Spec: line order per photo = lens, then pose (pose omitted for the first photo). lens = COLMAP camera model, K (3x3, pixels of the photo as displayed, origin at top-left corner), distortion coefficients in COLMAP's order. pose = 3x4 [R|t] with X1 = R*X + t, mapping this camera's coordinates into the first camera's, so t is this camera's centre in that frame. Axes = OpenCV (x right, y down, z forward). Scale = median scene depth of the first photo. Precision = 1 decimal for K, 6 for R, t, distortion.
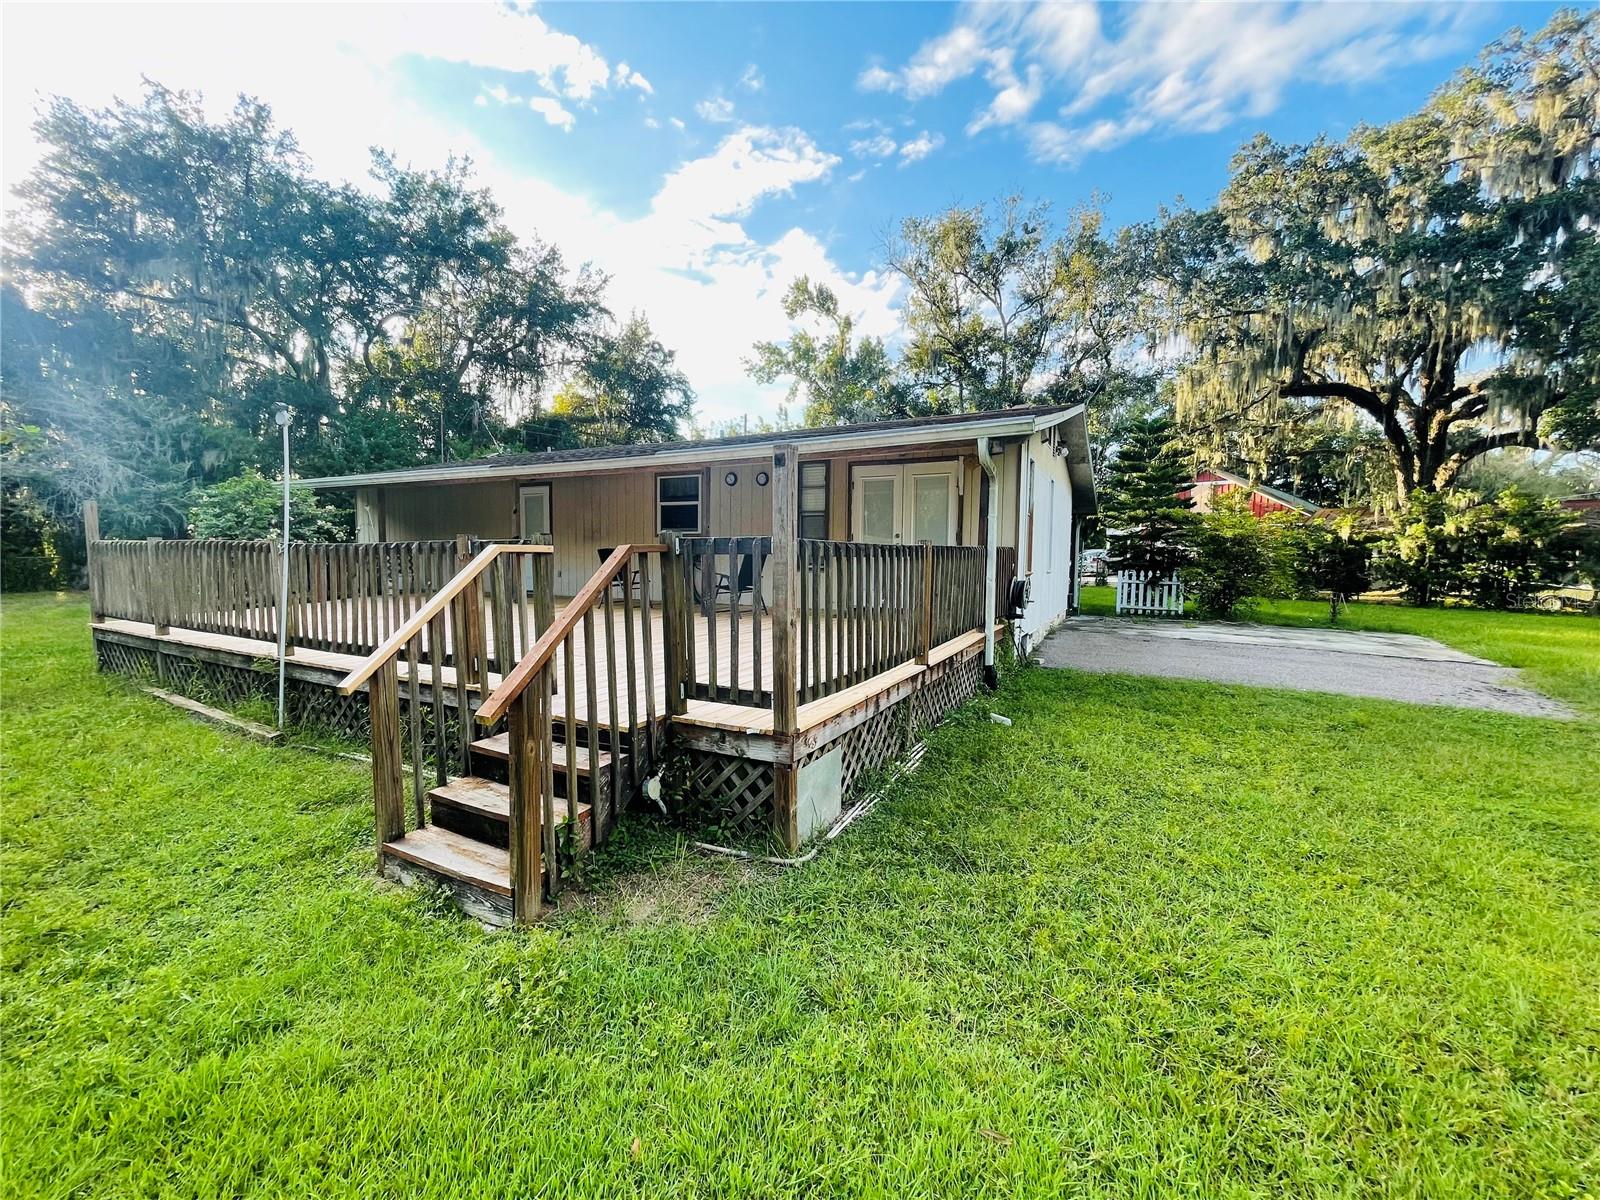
lens RADIAL K [[645.2, 0, 798.6], [0, 645.2, 583.8], [0, 0, 1]] dist [-0.002998, -0.000217]
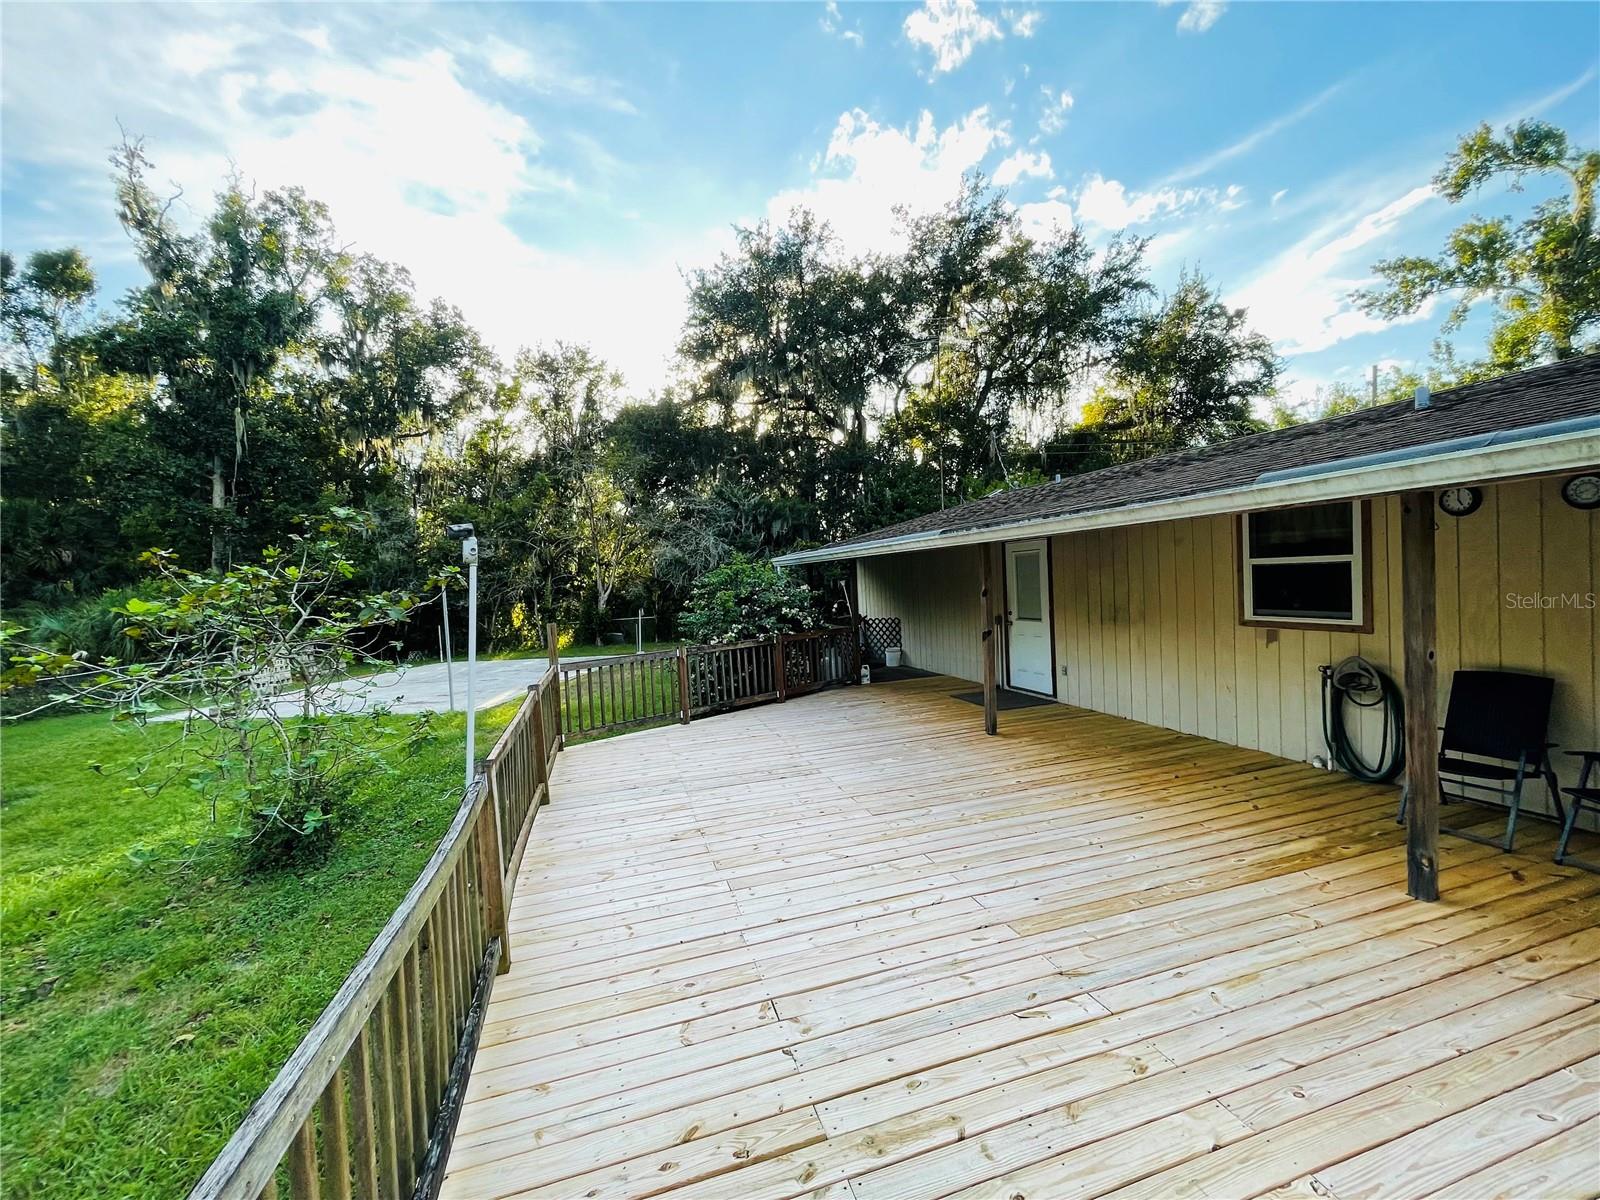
lens RADIAL K [[645.2, 0, 804.5], [0, 645.2, 596.9], [0, 0, 1]] dist [-0.002998, -0.000217]
pose [[0.703393, -0.025166, -0.710355, -0.036224], [0.021060, 0.999672, -0.014562, -0.034437], [0.710489, -0.004718, 0.703692, 0.139237]]
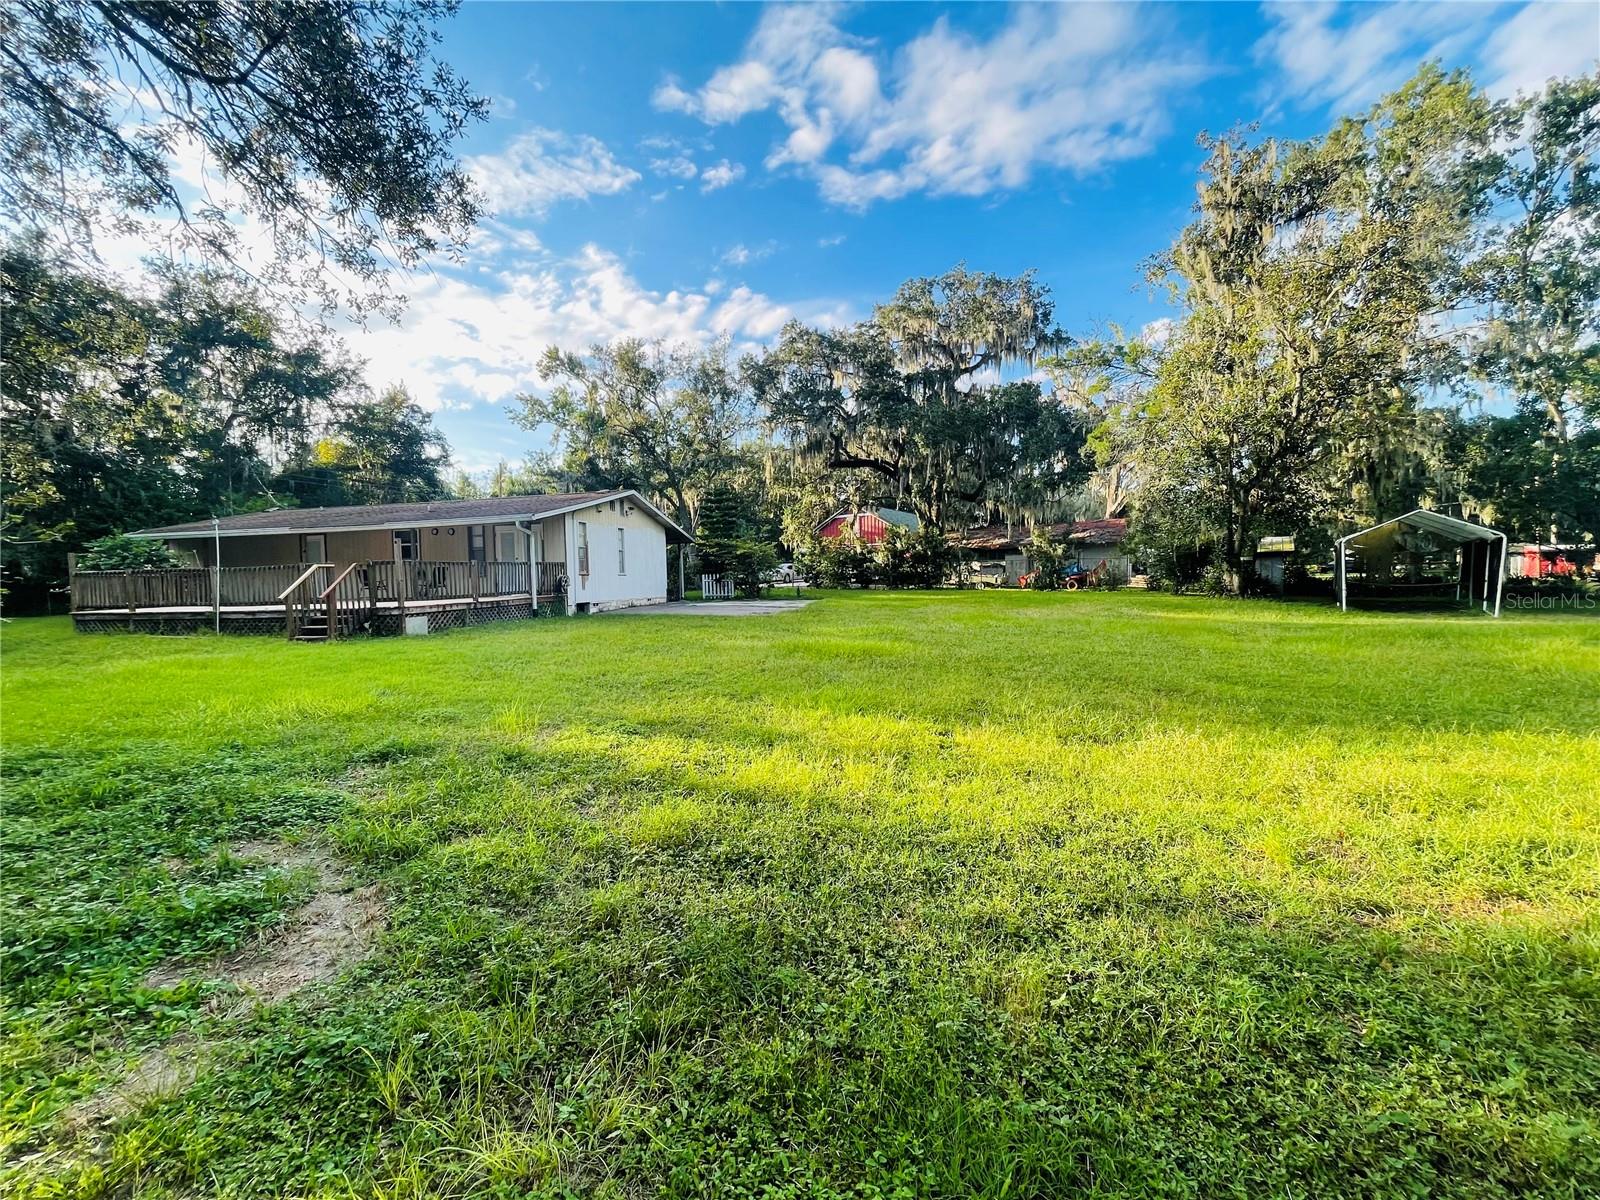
lens RADIAL K [[645.2, 0, 798.4], [0, 645.2, 601.2], [0, 0, 1]] dist [-0.002998, -0.000217]
pose [[0.961535, -0.047097, 0.270616, 0.147044], [0.049076, 0.998795, -0.000550, 0.035801], [-0.270264, 0.013809, 0.962687, -0.412195]]
